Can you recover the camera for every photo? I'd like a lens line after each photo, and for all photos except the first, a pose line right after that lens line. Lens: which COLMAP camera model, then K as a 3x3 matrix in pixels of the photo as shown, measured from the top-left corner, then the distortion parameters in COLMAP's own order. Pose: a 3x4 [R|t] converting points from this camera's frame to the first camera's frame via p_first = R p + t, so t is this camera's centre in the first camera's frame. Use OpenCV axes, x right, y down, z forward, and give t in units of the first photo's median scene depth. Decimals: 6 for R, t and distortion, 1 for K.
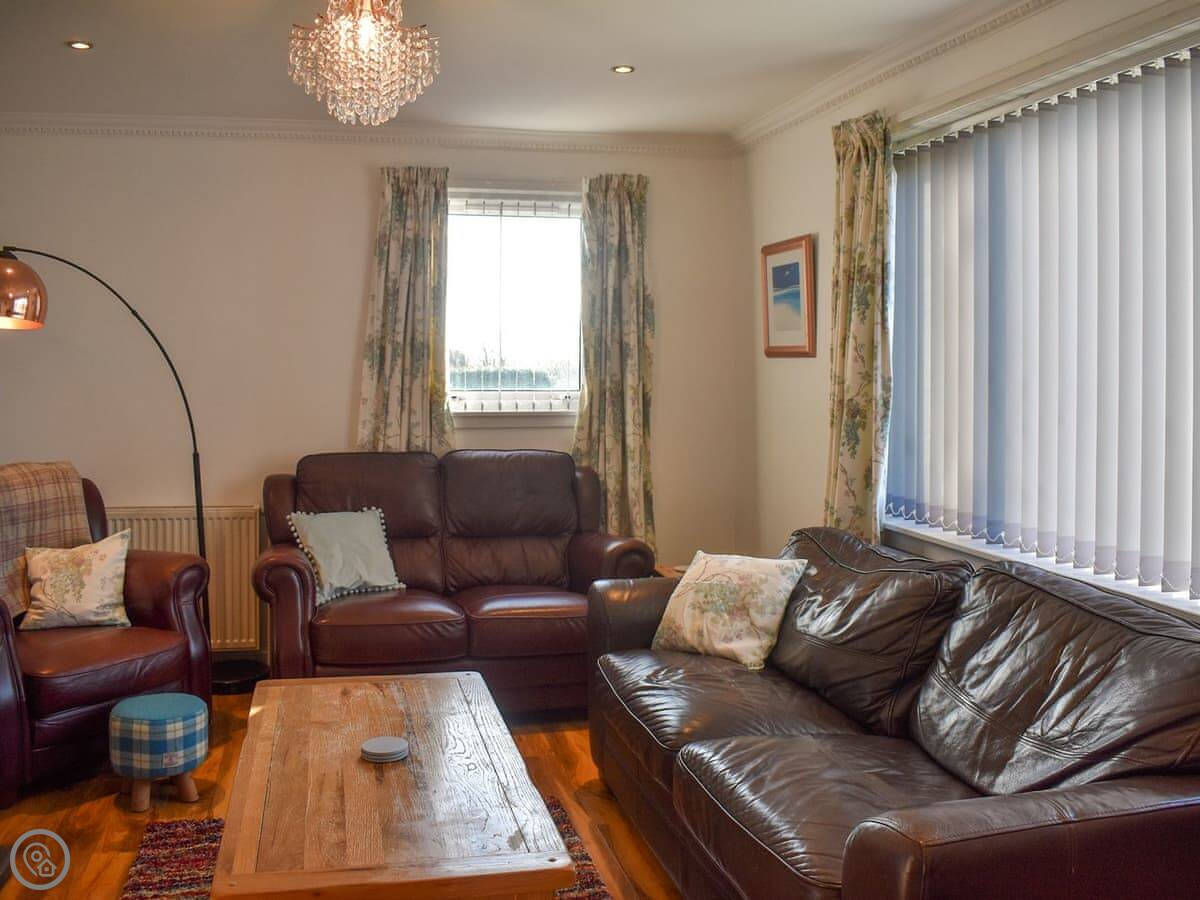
lens RADIAL K [[1065.9, 0, 572.7], [0, 1065.9, 412.8], [0, 0, 1]] dist [-0.085678, 0.001248]
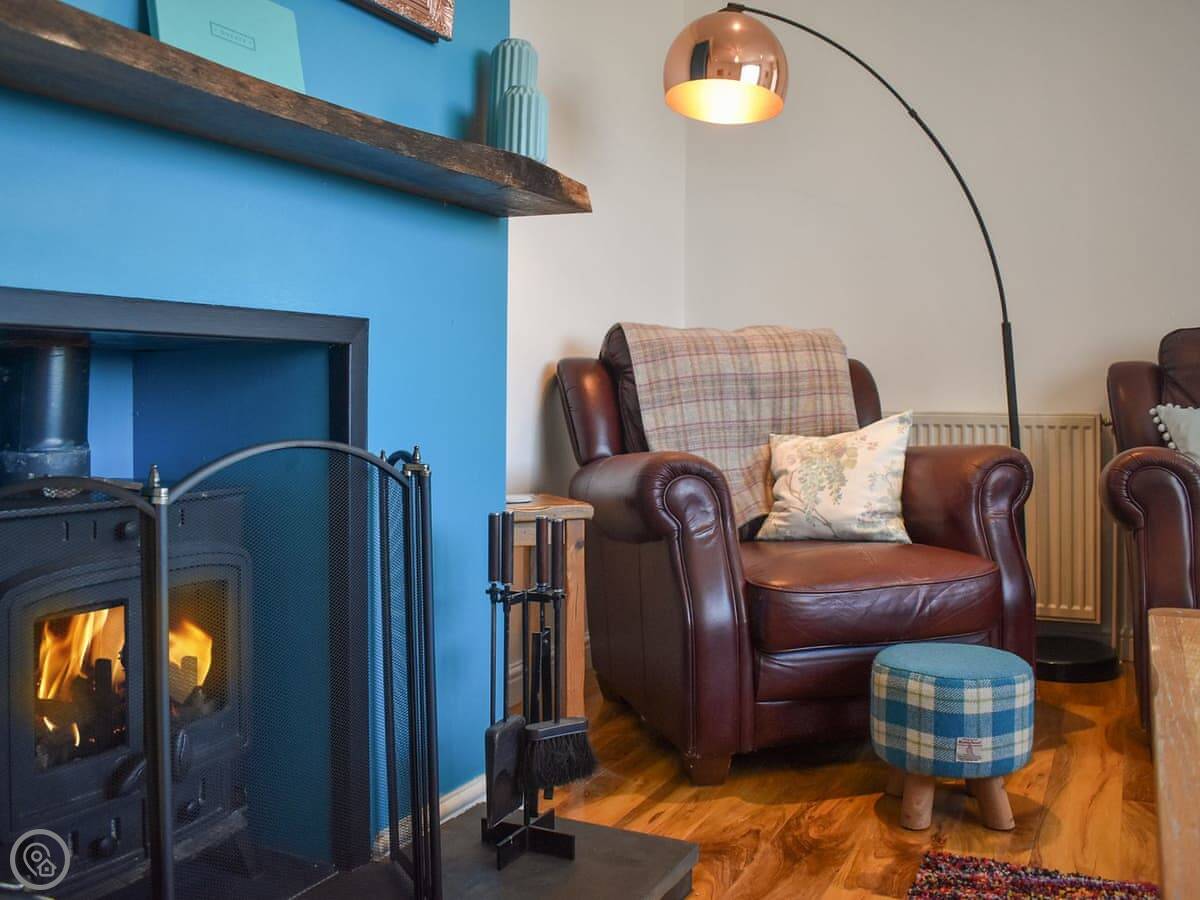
lens RADIAL K [[1065.9, 0, 572.7], [0, 1065.9, 412.8], [0, 0, 1]] dist [-0.085678, 0.001248]
pose [[0.751185, -0.019874, -0.659792, -0.144957], [0.002824, 0.999634, -0.026896, 0.140852], [0.660085, 0.018341, 0.750967, 0.364453]]
